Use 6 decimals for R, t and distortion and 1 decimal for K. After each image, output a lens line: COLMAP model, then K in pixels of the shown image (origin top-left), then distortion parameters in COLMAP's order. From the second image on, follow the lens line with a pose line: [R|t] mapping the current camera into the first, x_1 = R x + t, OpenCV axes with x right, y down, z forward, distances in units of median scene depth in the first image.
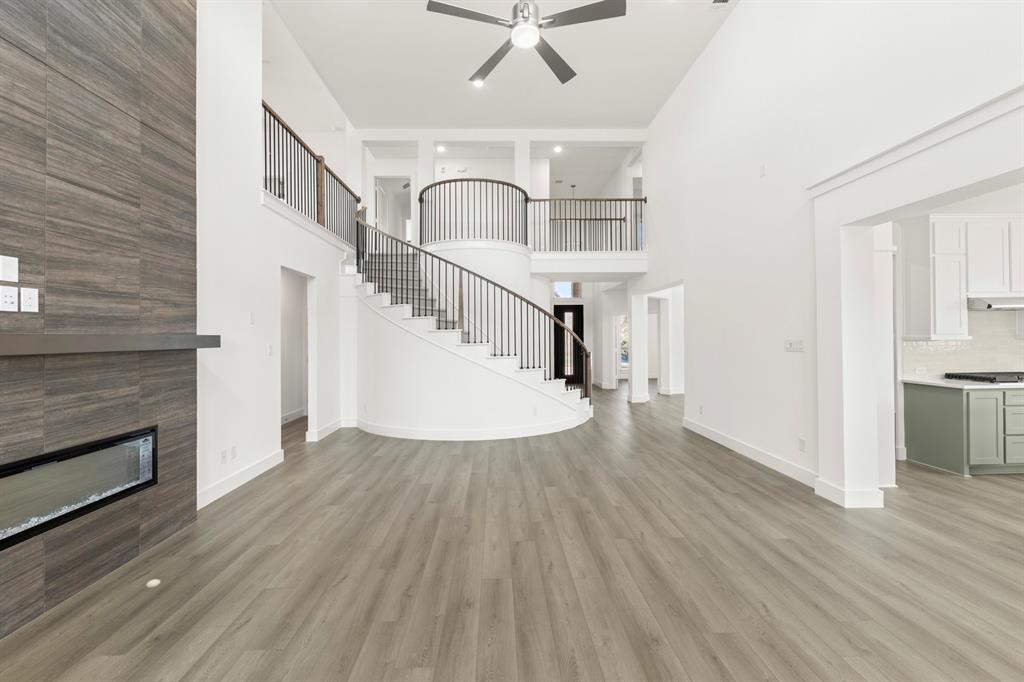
lens RADIAL K [[410.1, 0, 510.7], [0, 410.1, 332.0], [0, 0, 1]] dist [0.002526, 0.000377]
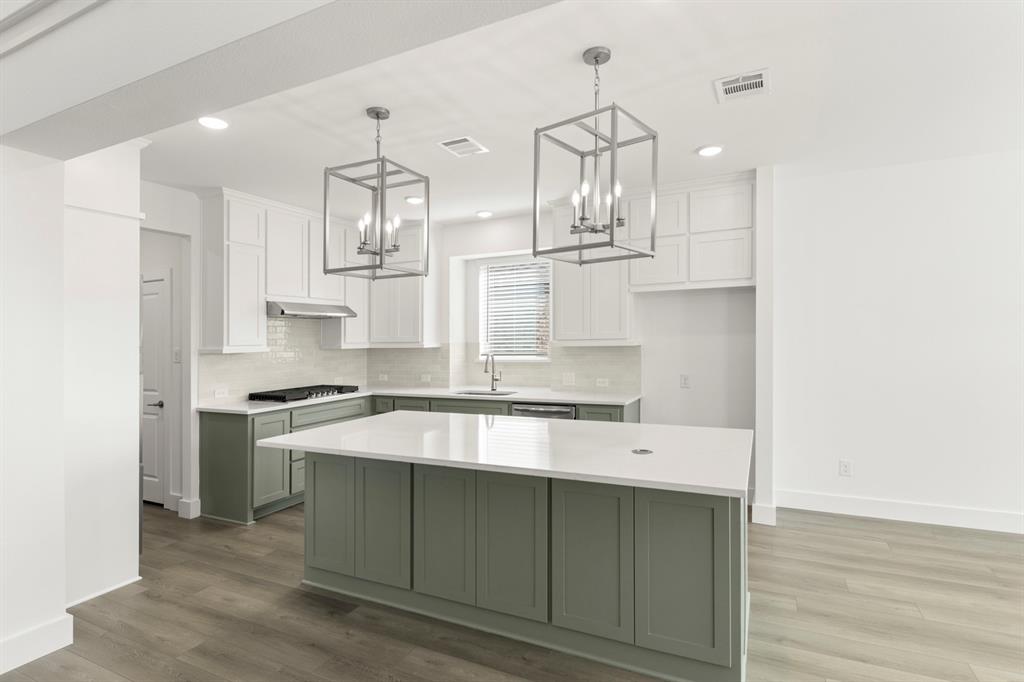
lens RADIAL K [[517.8, 0, 517.3], [0, 517.8, 343.2], [0, 0, 1]] dist [0.004927, -0.001226]
pose [[0.460402, -0.004322, 0.887700, 0.453936], [-0.000405, 0.999987, 0.005078, -0.004174], [-0.887710, -0.002698, 0.460394, 0.079522]]
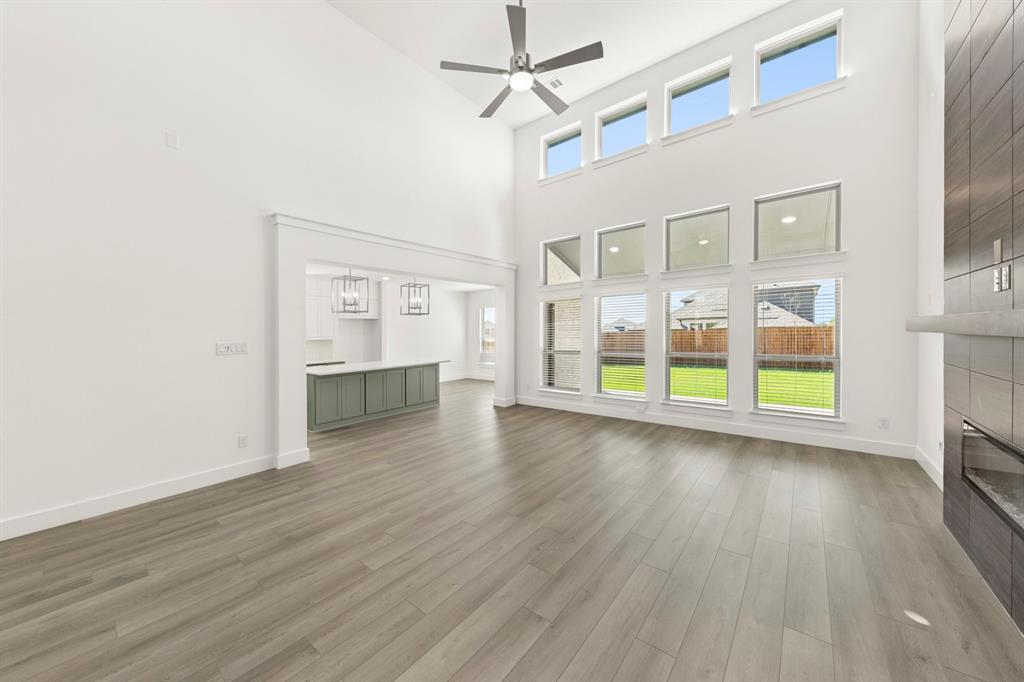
lens RADIAL K [[366.1, 0, 513.3], [0, 366.1, 298.3], [0, 0, 1]] dist [0.001577, -0.000039]
pose [[-0.762349, 0.085922, 0.641438, -0.467572], [0.019138, 0.993707, -0.110364, 0.024534], [-0.646884, -0.071860, -0.759195, 1.275414]]
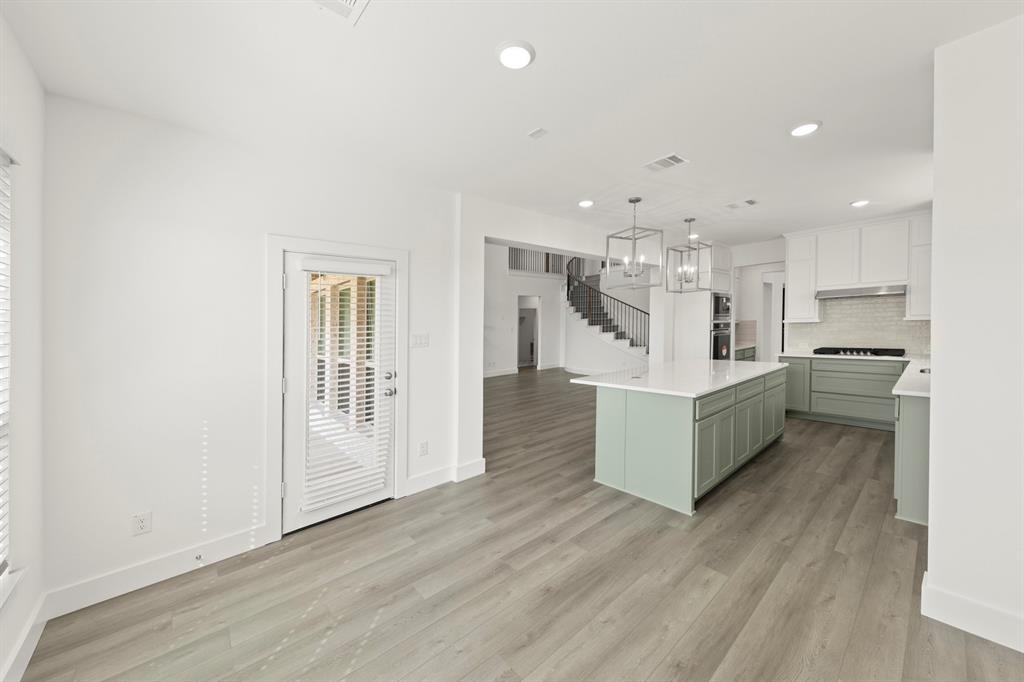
lens RADIAL K [[366.1, 0, 541.2], [0, 366.1, 345.4], [0, 0, 1]] dist [0.001577, -0.000039]
pose [[0.672882, 0.036412, -0.738853, 1.498333], [0.032286, 0.996391, 0.078507, -0.030223], [0.739045, -0.076680, 0.669278, -0.491605]]
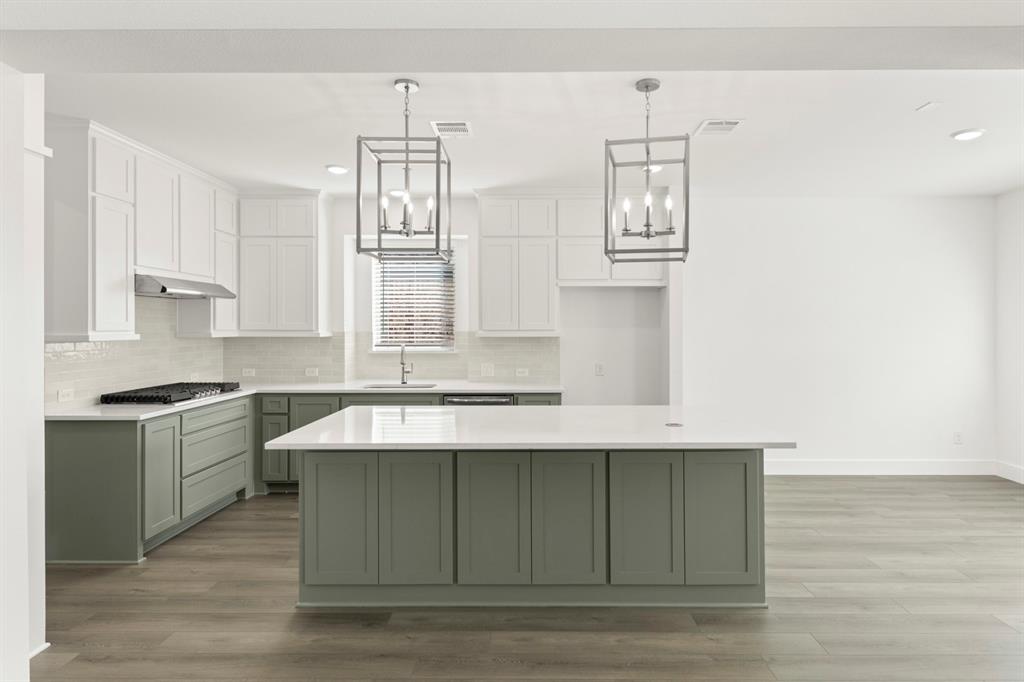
lens RADIAL K [[565.0, 0, 526.8], [0, 565.0, 333.7], [0, 0, 1]] dist [0.013472, -0.009324]
pose [[0.033738, 0.002475, 0.999428, 0.274532], [-0.013544, 0.999906, -0.002019, 0.003256], [-0.999339, -0.013468, 0.033768, 0.395504]]
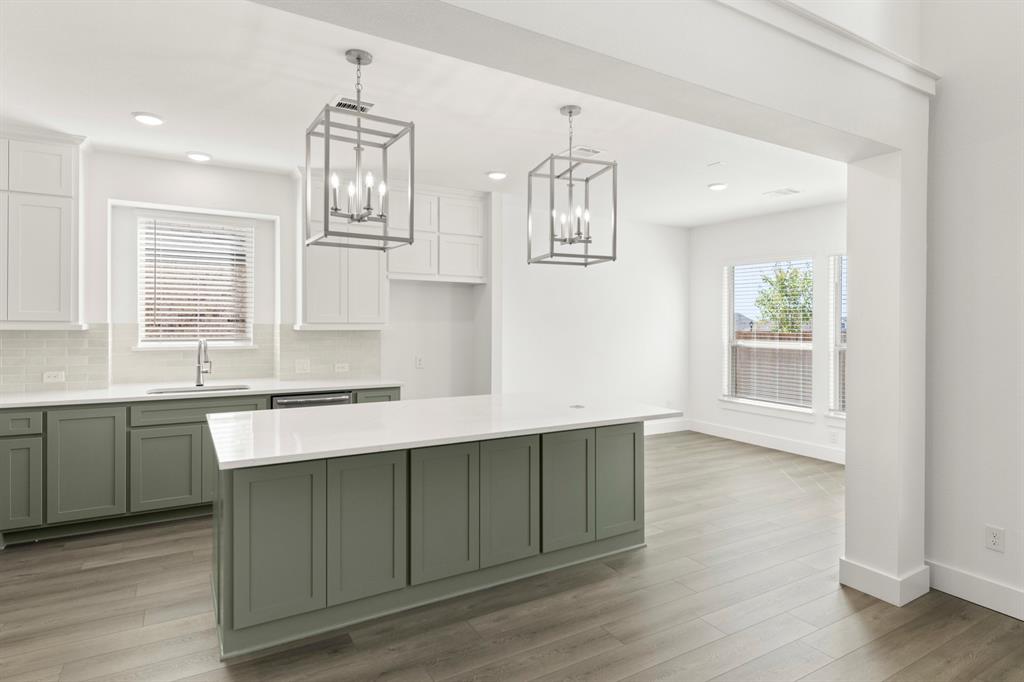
lens RADIAL K [[565.0, 0, 513.9], [0, 565.0, 327.6], [0, 0, 1]] dist [0.013472, -0.009324]
pose [[-0.490998, -0.000709, 0.871161, 0.321032], [-0.014603, 0.999866, -0.007416, 0.006446], [-0.871039, -0.016363, -0.490942, 0.735222]]
